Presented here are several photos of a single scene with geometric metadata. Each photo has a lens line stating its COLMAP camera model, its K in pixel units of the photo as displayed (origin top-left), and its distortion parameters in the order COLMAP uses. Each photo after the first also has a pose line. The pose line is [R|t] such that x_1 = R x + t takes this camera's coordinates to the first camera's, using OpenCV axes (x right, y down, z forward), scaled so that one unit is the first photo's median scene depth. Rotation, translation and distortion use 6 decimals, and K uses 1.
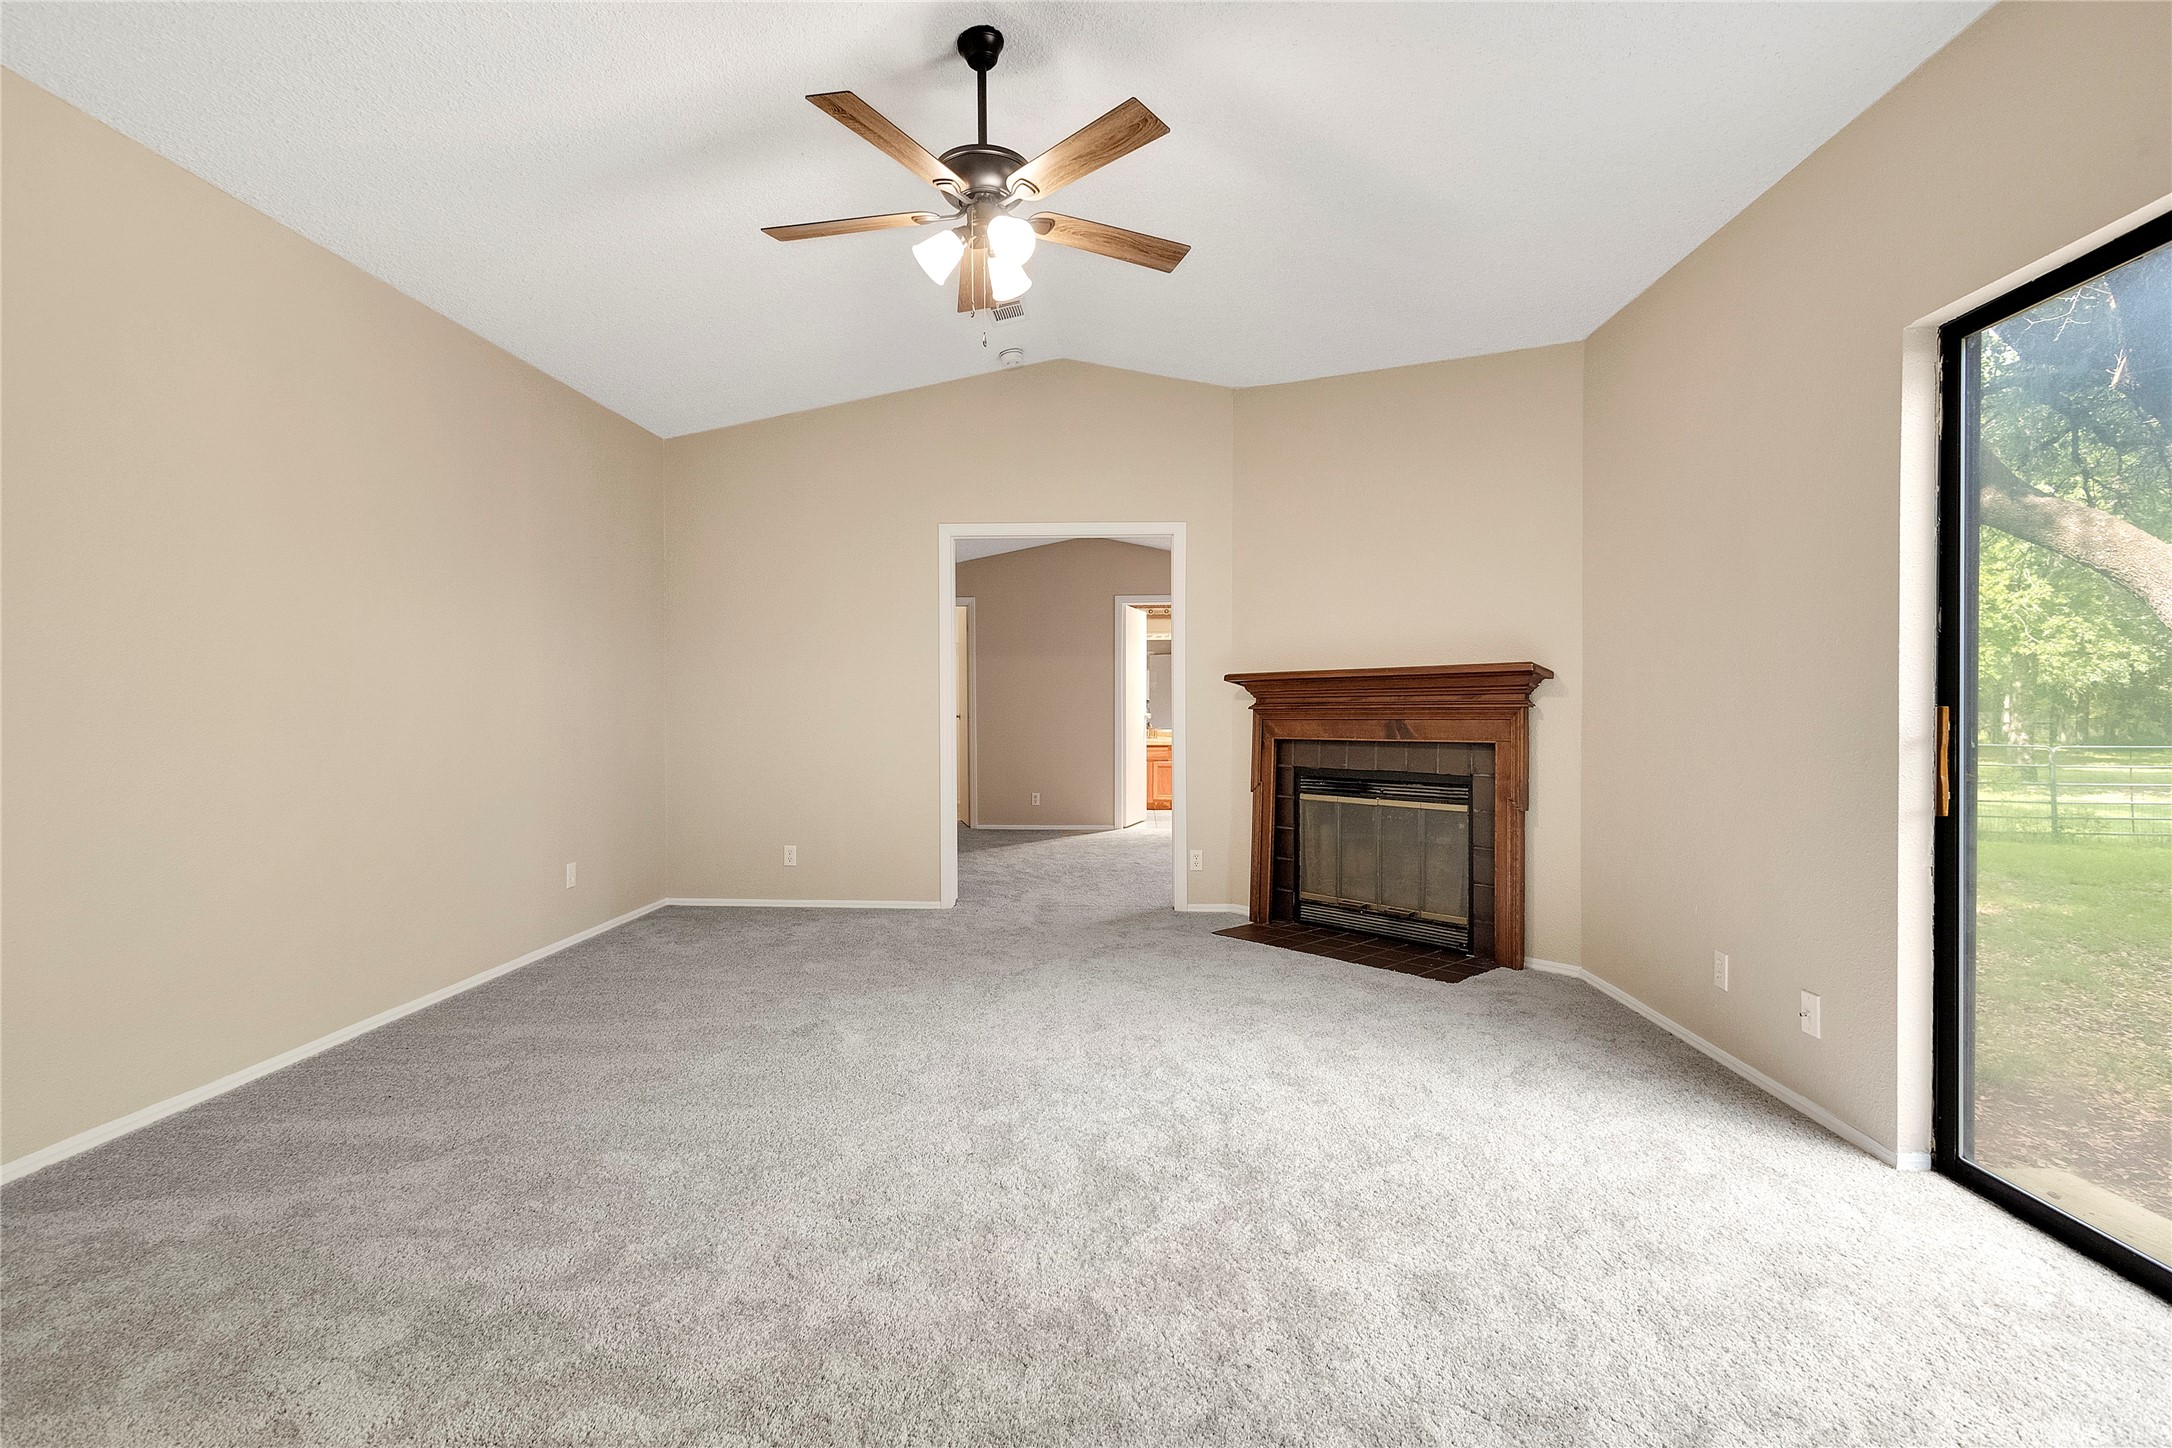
lens RADIAL K [[995.4, 0, 1086.0], [0, 995.4, 724.0], [0, 0, 1]] dist [0.006222, -0.000484]
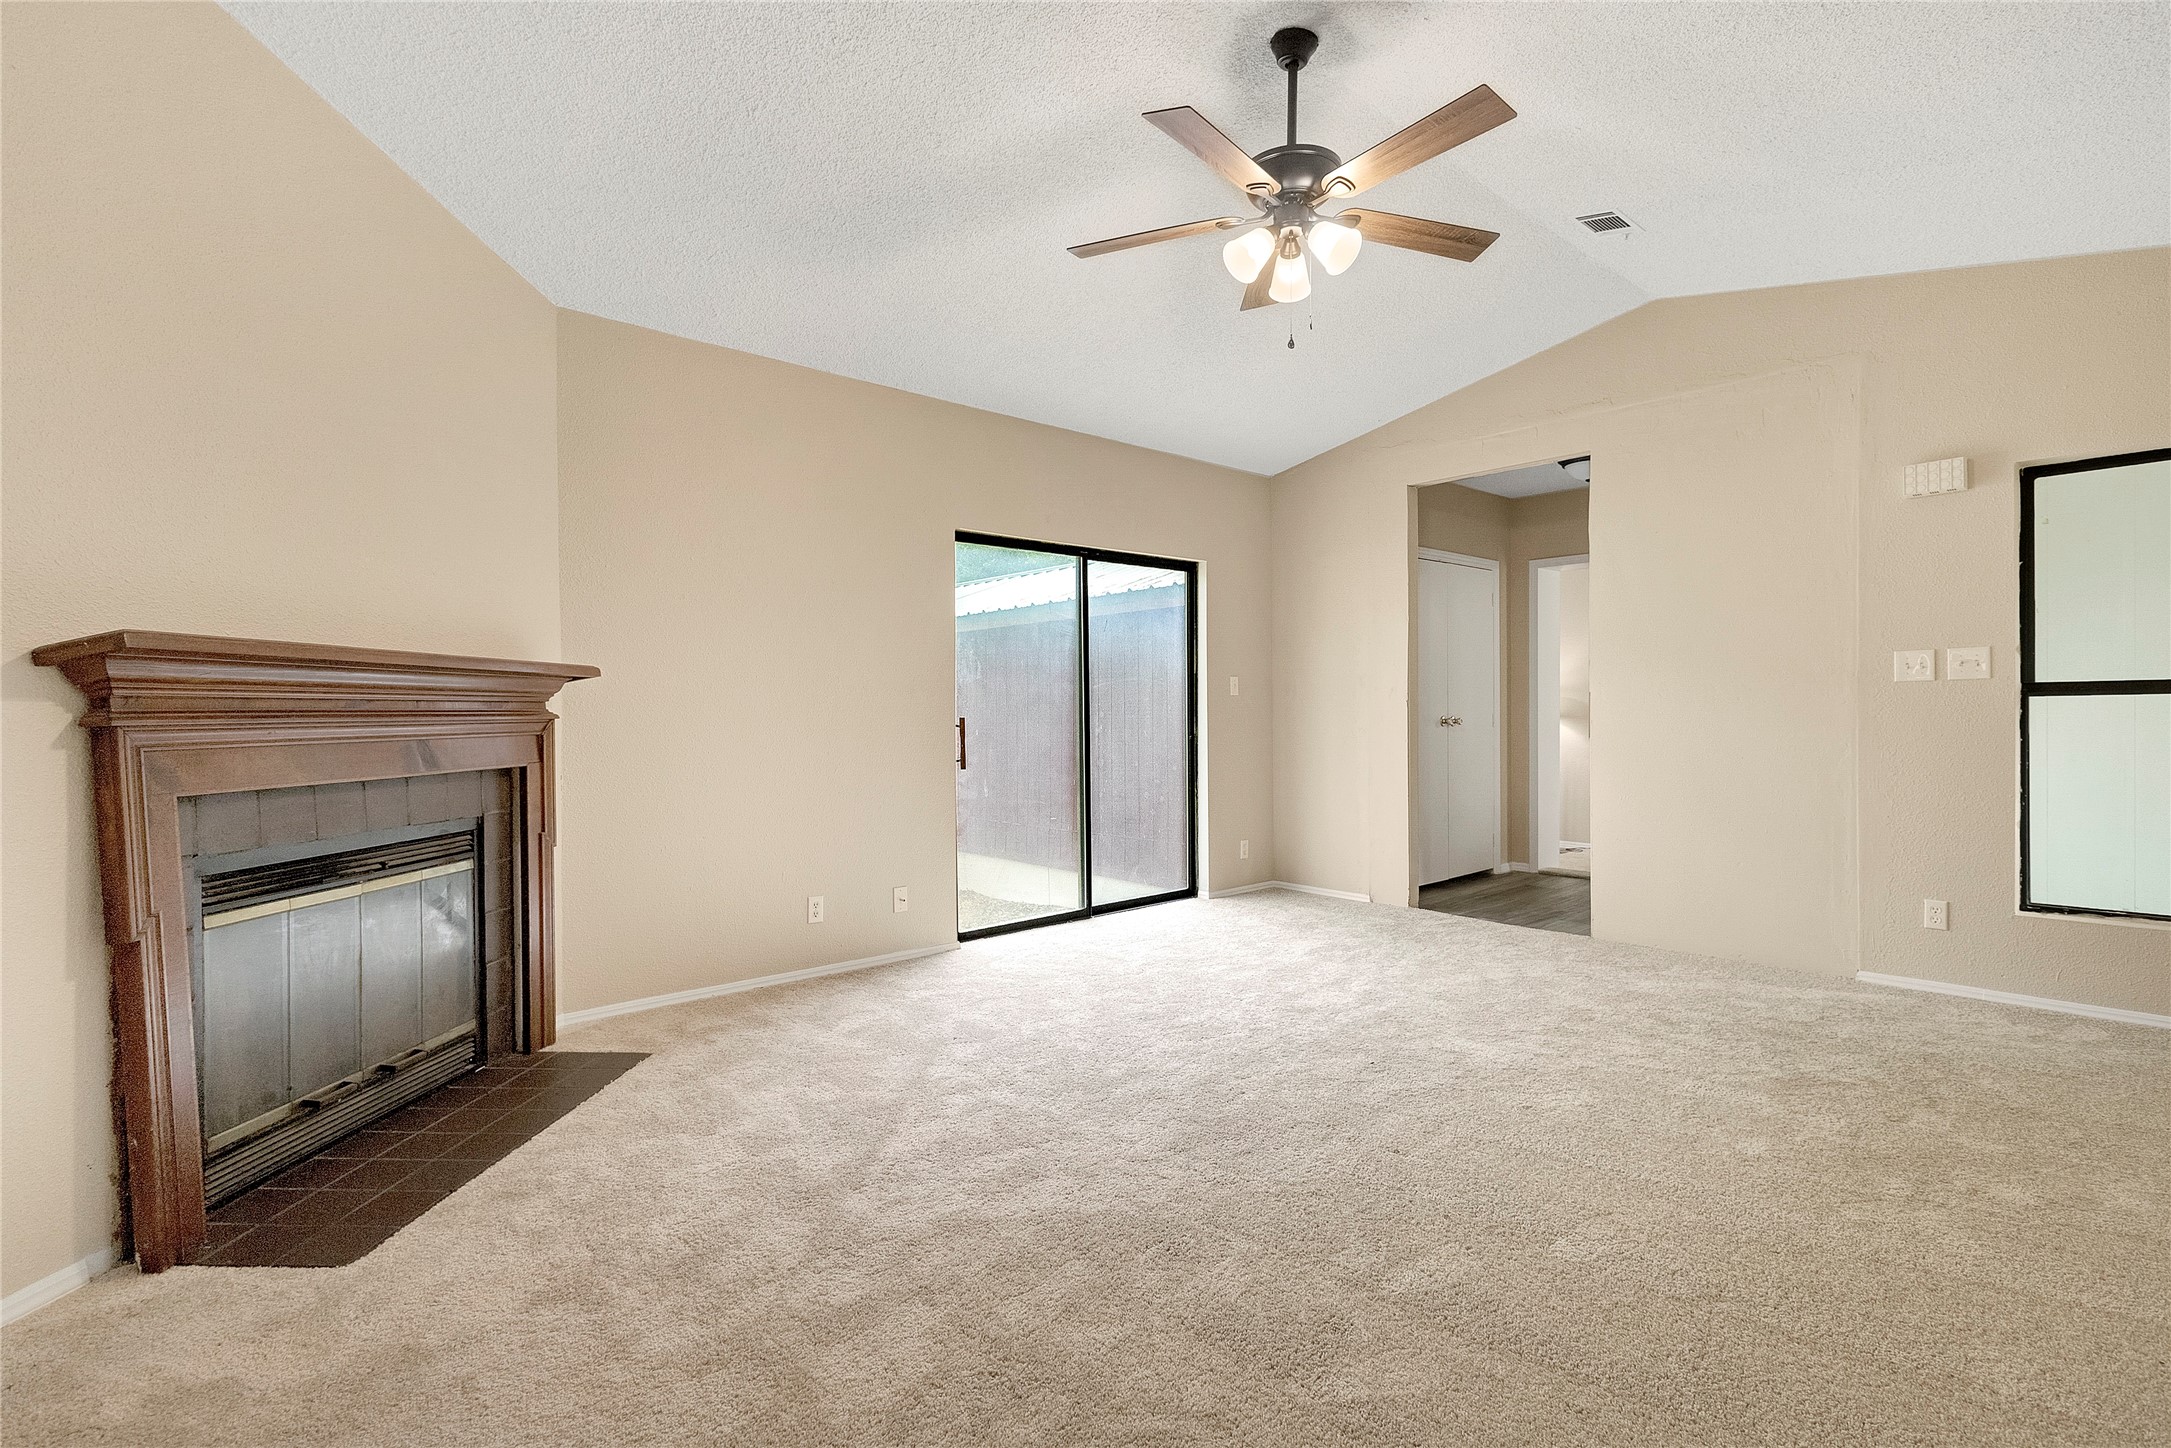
lens RADIAL K [[995.0, 0, 1085.5], [0, 995.0, 724.0], [0, 0, 1]] dist [0.006222, -0.000484]
pose [[-0.688595, 0.003583, 0.725137, -0.419724], [0.022836, 0.999599, 0.016746, -0.015471], [-0.724787, 0.028091, -0.688400, 1.145774]]
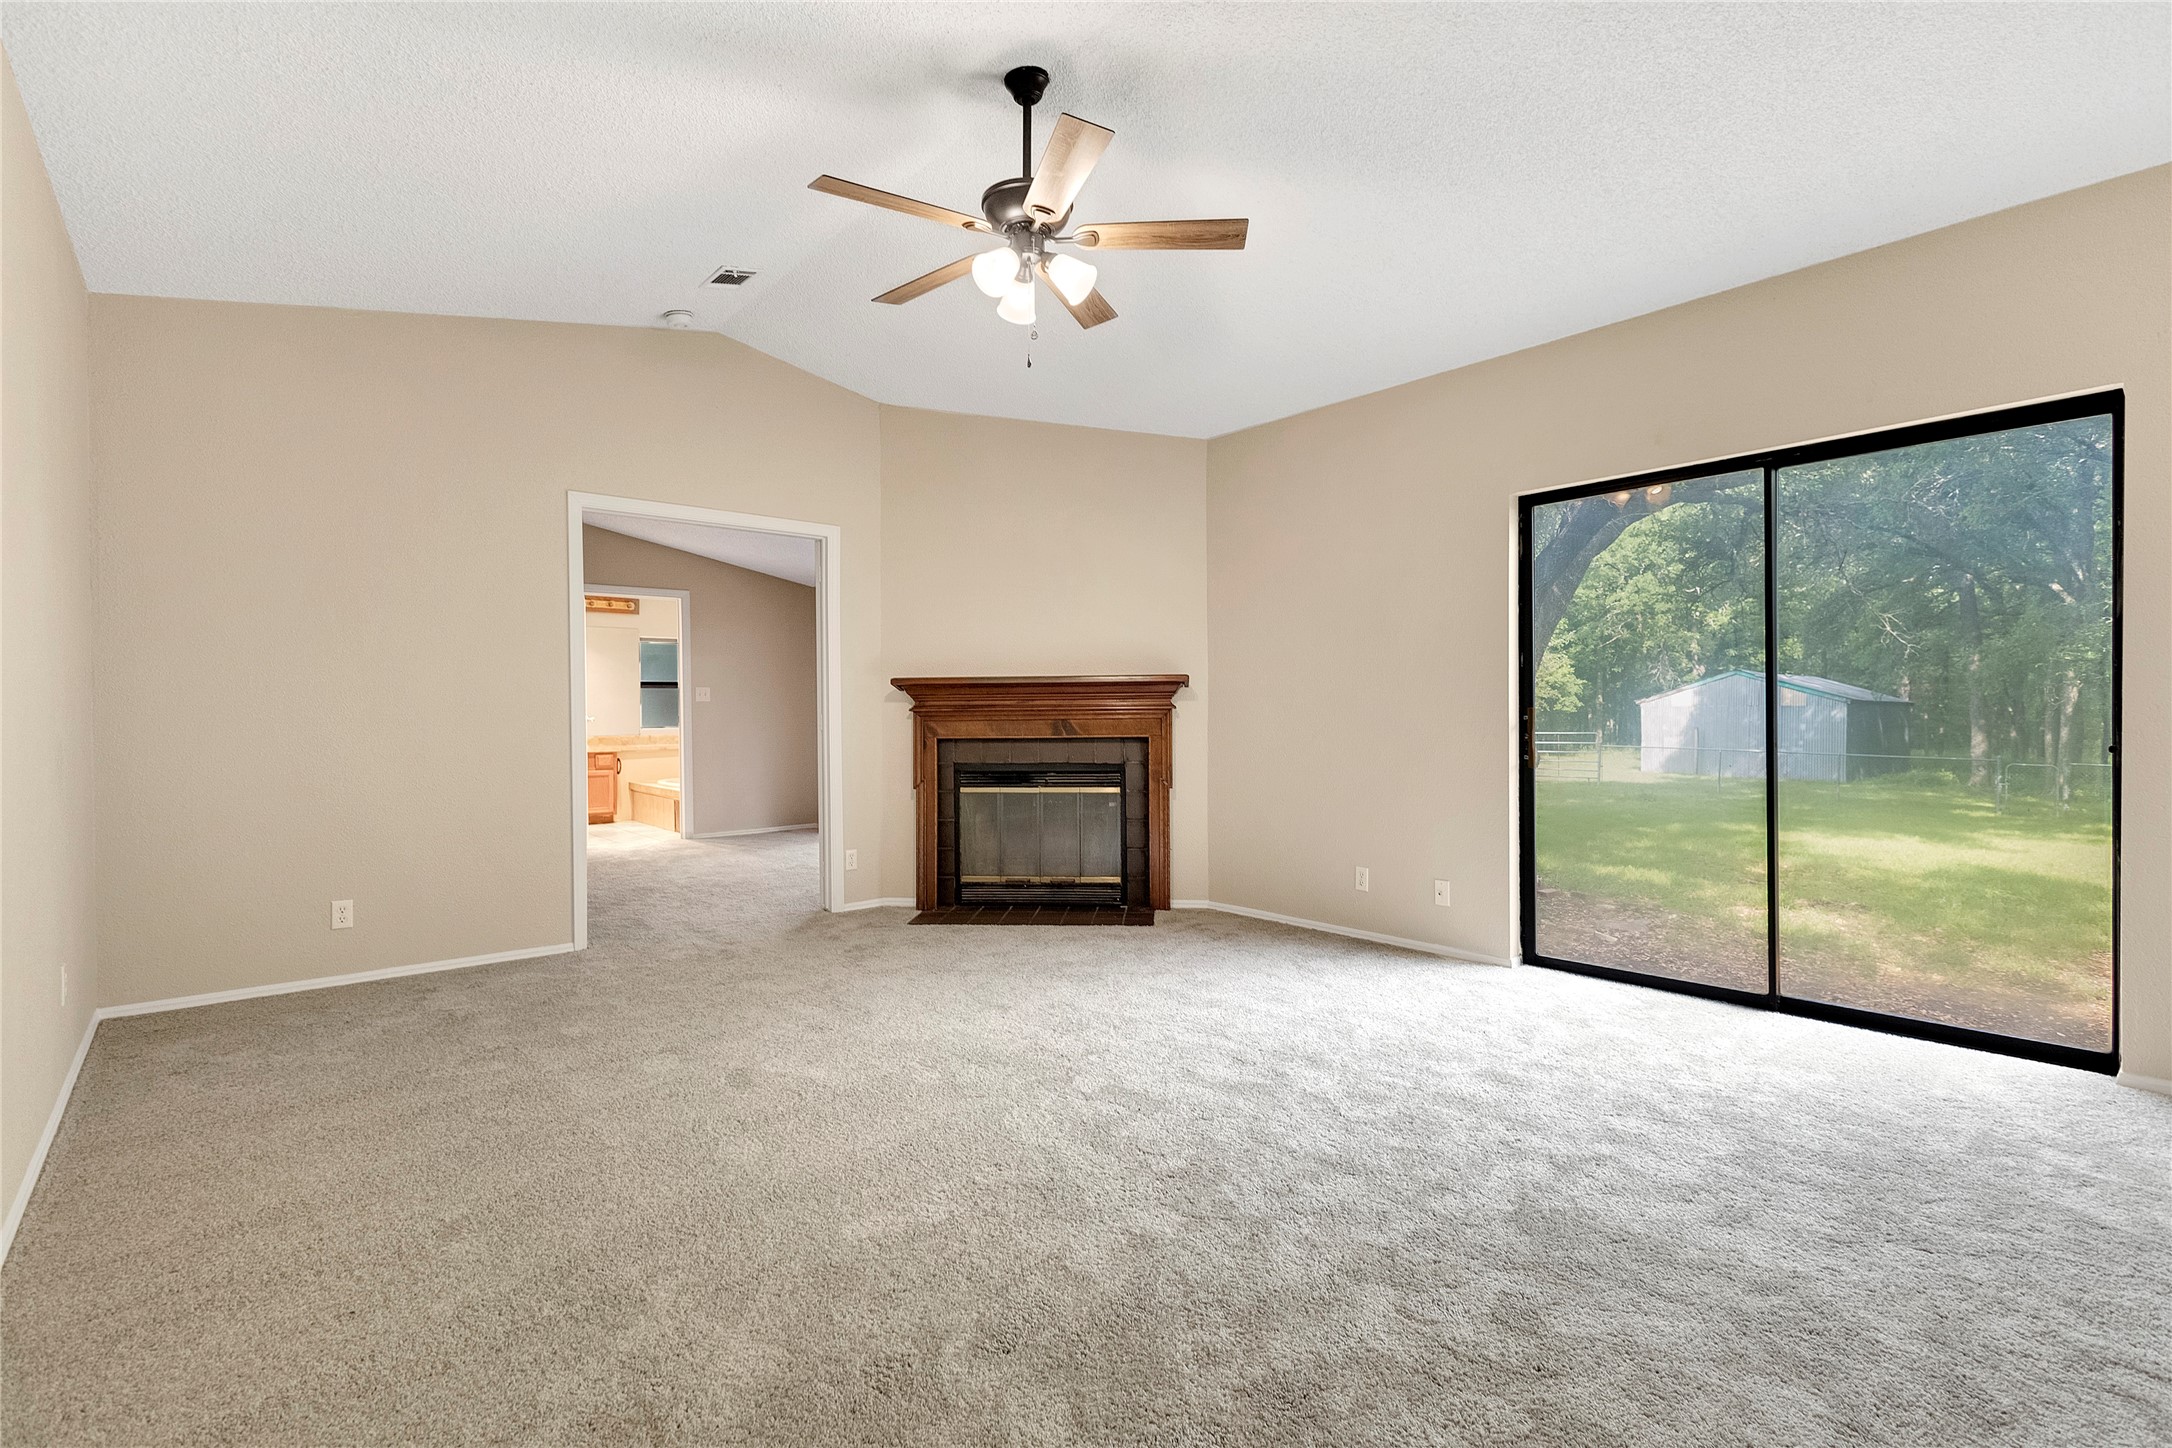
lens RADIAL K [[981.6, 0, 1082.0], [0, 981.6, 719.0], [0, 0, 1]] dist [0.007162, 0.000119]
pose [[0.730009, -0.007871, 0.683392, -0.485925], [0.014225, 0.999892, -0.003679, -0.000214], [-0.683289, 0.012407, 0.730042, 0.127355]]
